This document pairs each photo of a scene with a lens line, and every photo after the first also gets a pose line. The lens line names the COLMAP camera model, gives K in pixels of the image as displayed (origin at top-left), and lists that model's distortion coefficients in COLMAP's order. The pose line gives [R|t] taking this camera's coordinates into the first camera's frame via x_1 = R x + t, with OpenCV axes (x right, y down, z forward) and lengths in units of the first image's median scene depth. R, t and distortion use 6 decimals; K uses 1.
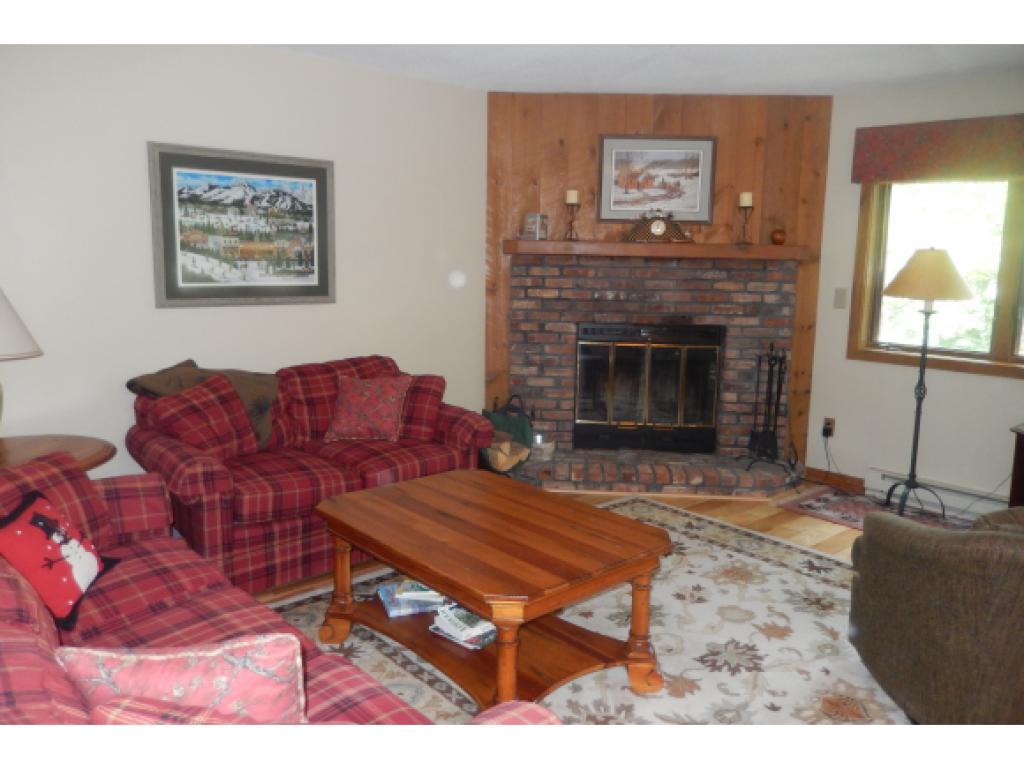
lens RADIAL K [[776.4, 0, 512.7], [0, 776.4, 365.1], [0, 0, 1]] dist [-0.014553, 0.005957]
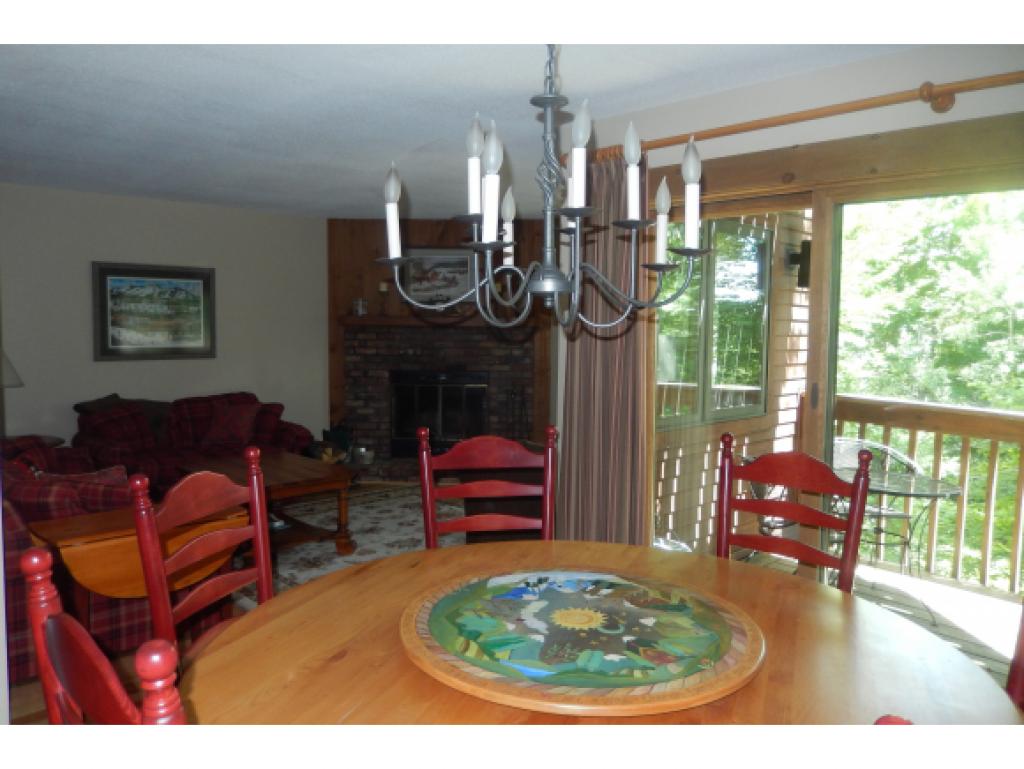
lens RADIAL K [[768.9, 0, 515.9], [0, 768.9, 365.0], [0, 0, 1]] dist [0.000191, -0.007272]
pose [[0.998914, -0.012601, 0.044854, 0.264419], [0.016159, 0.996674, -0.079871, 0.057630], [-0.043699, 0.080509, 0.995796, -0.485802]]
